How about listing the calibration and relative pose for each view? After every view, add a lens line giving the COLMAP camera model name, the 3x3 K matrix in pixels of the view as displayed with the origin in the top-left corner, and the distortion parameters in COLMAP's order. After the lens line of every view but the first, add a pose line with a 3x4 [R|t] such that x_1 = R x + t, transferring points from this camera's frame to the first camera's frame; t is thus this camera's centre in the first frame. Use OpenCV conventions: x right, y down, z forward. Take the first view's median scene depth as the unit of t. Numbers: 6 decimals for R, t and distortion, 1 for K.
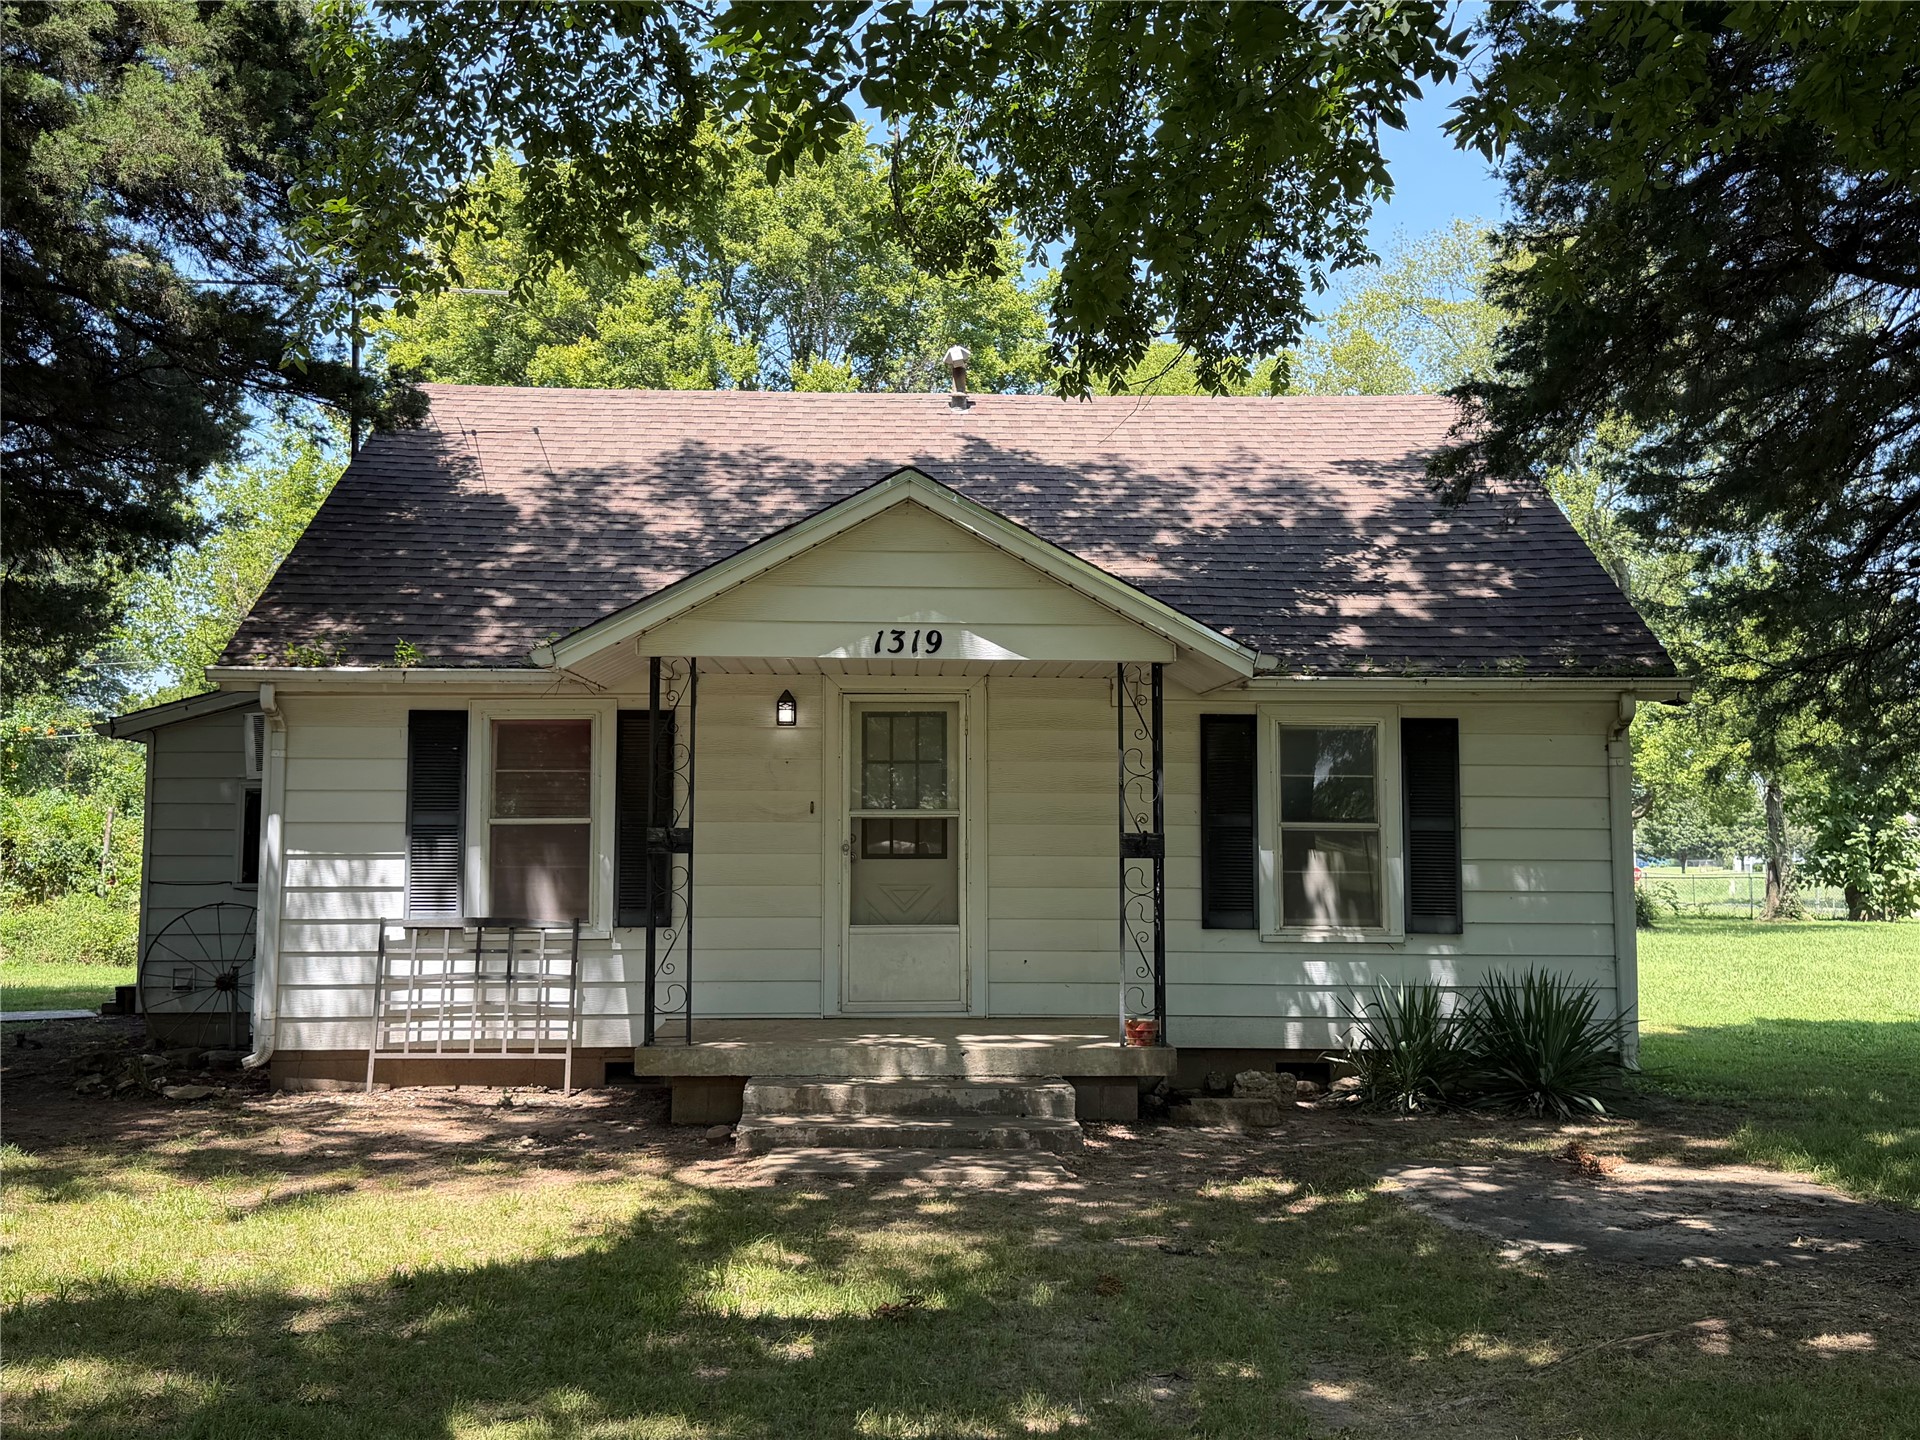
lens RADIAL K [[1784.5, 0, 954.5], [0, 1784.5, 745.4], [0, 0, 1]] dist [0.101873, -0.192587]
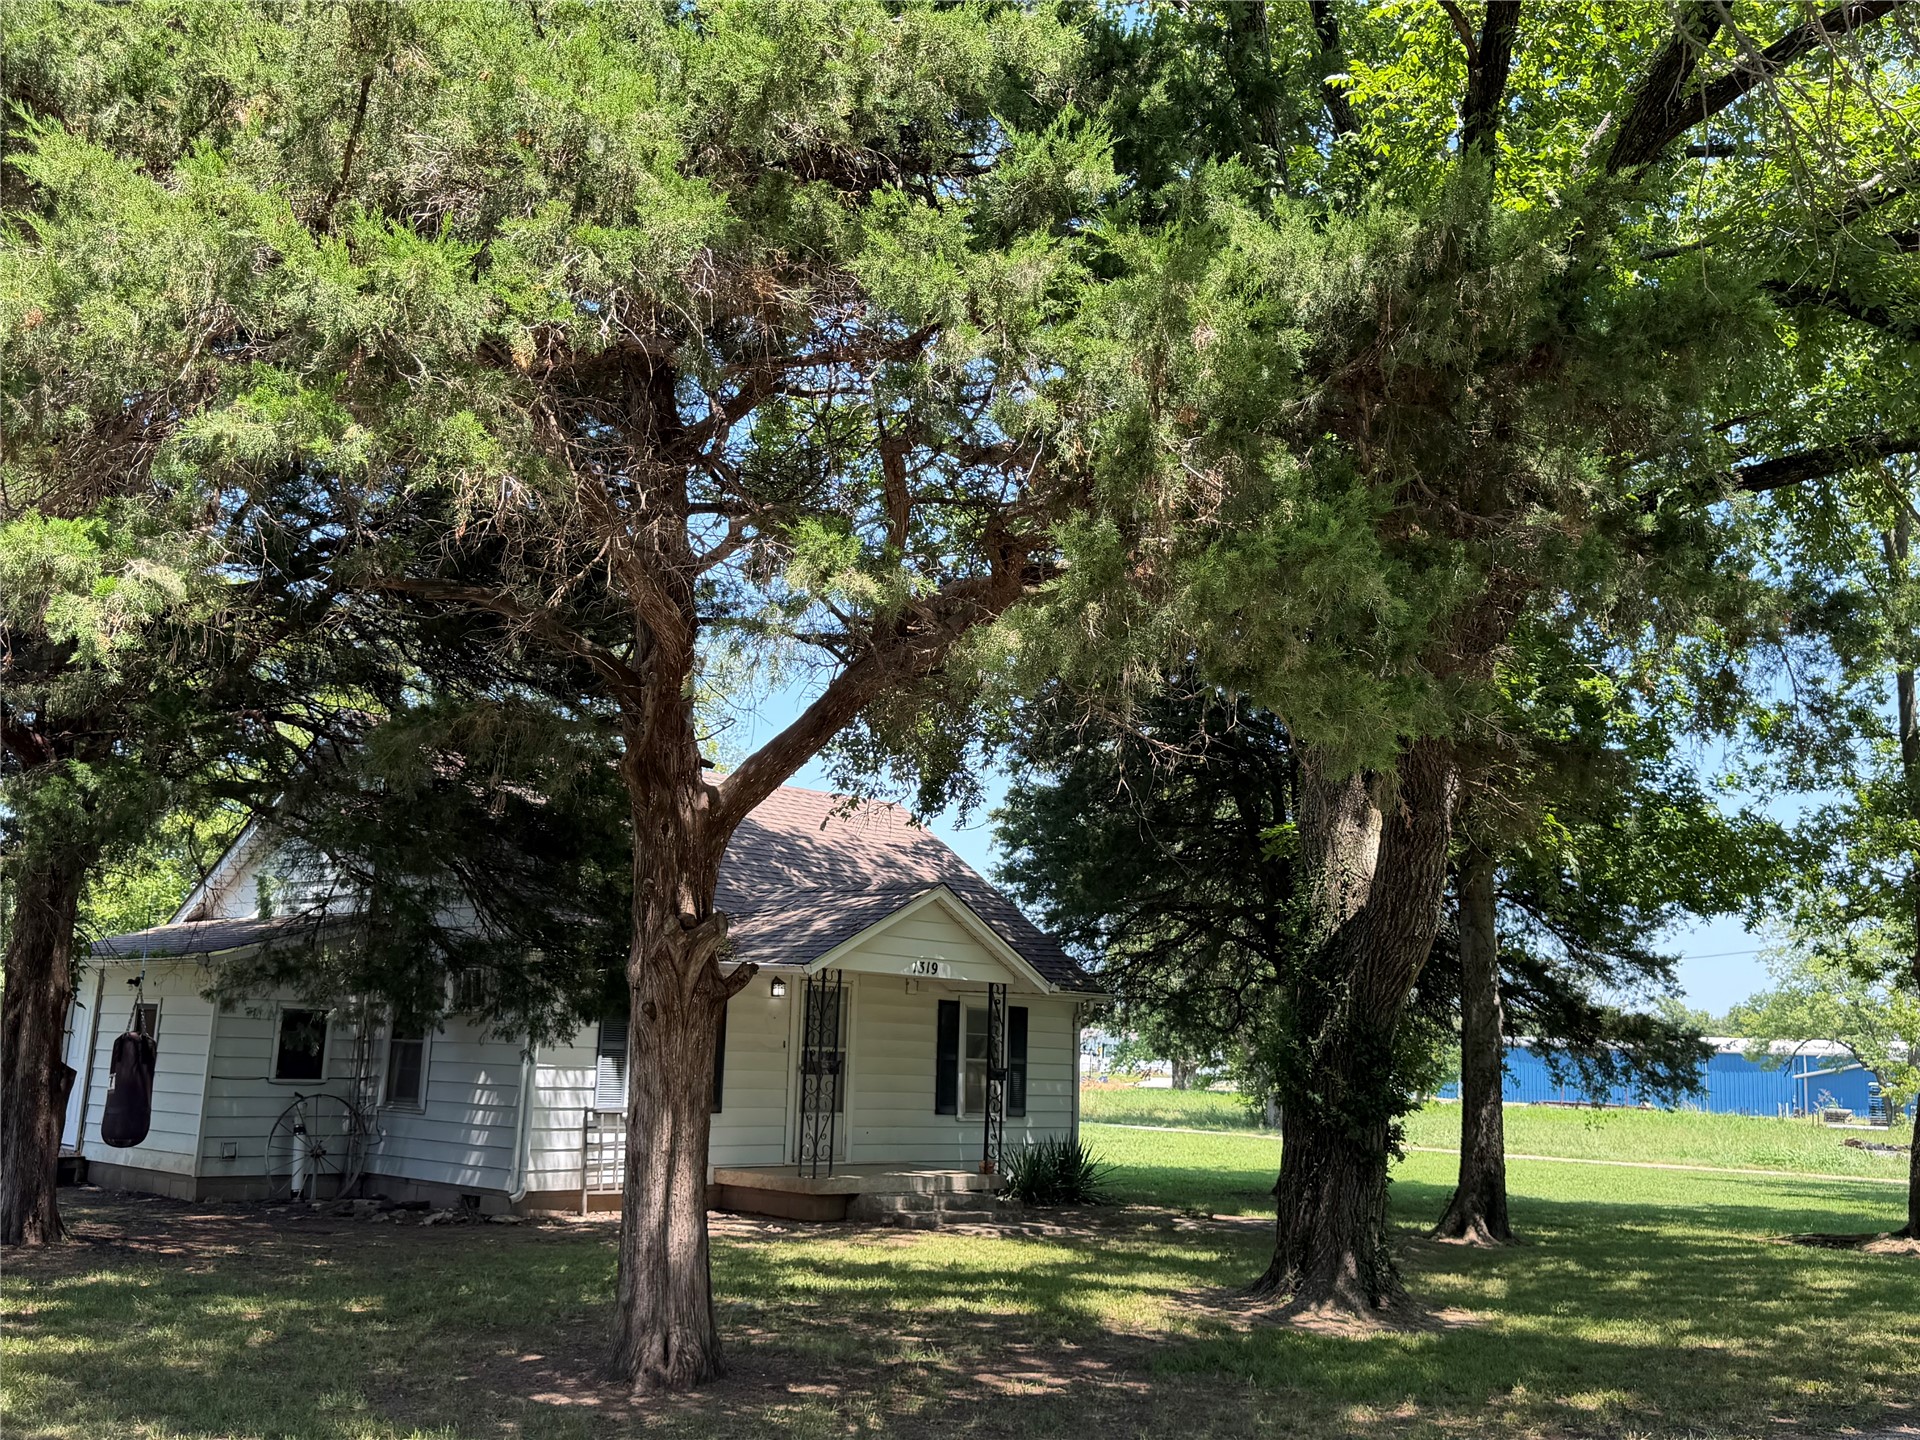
lens RADIAL K [[1746.1, 0, 962.3], [0, 1746.1, 744.7], [0, 0, 1]] dist [0.128297, -0.330803]
pose [[0.735609, 0.143413, 0.662051, -1.166069], [-0.075601, 0.988608, -0.130152, -0.047026], [-0.673174, 0.045689, 0.738071, -0.425842]]
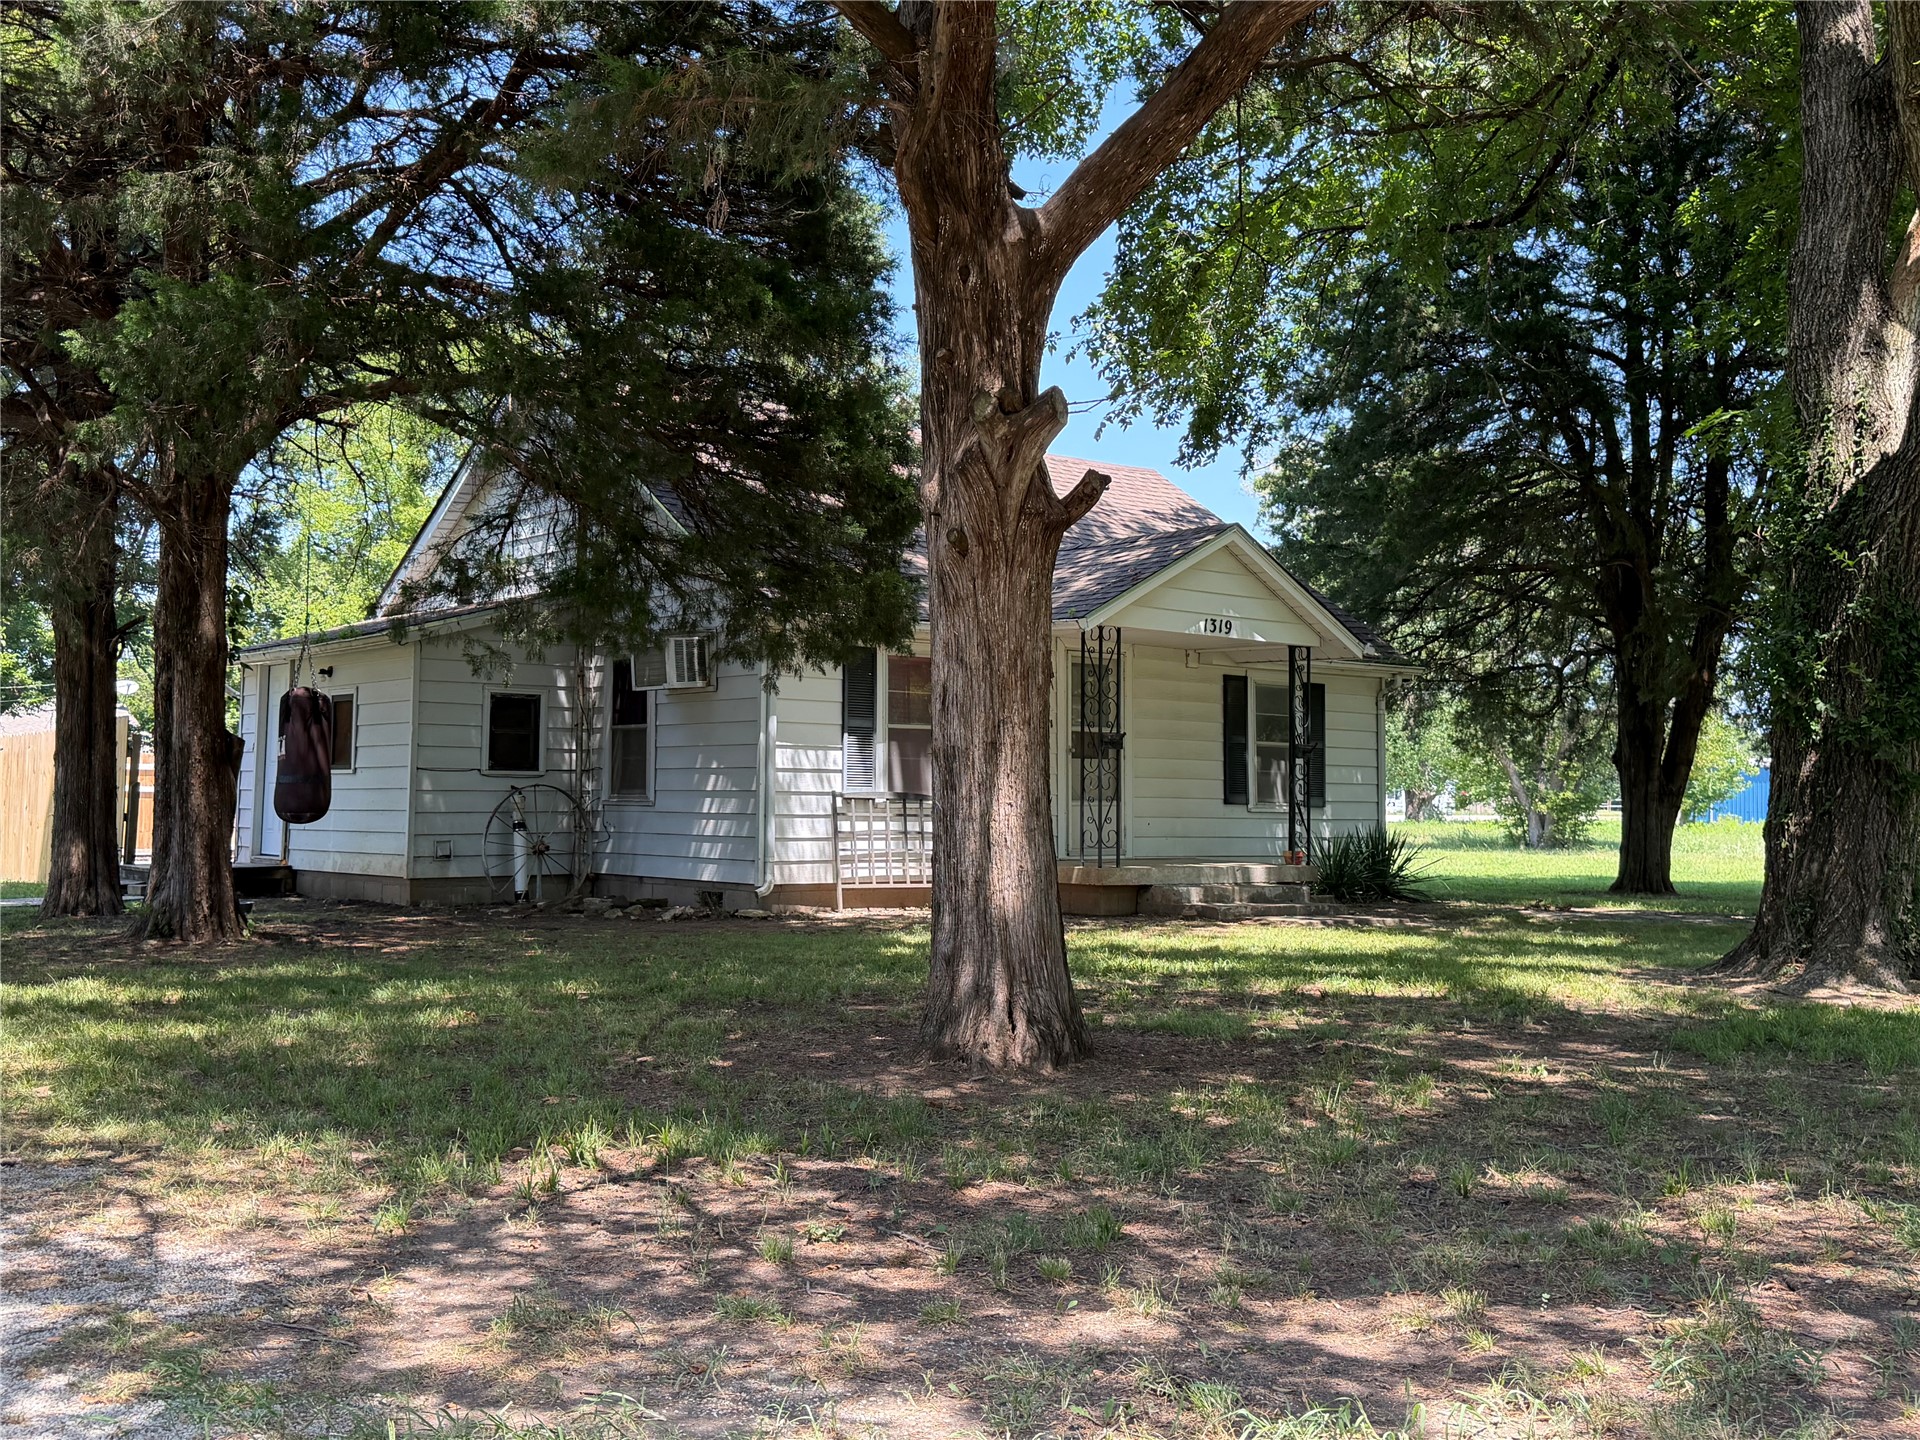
lens RADIAL K [[1784.5, 0, 954.5], [0, 1784.5, 745.4], [0, 0, 1]] dist [0.101873, -0.192587]
pose [[0.814253, 0.023545, 0.580033, -1.050750], [-0.043434, 0.998847, 0.020427, 0.026457], [-0.578883, -0.041826, 0.814337, -0.199866]]
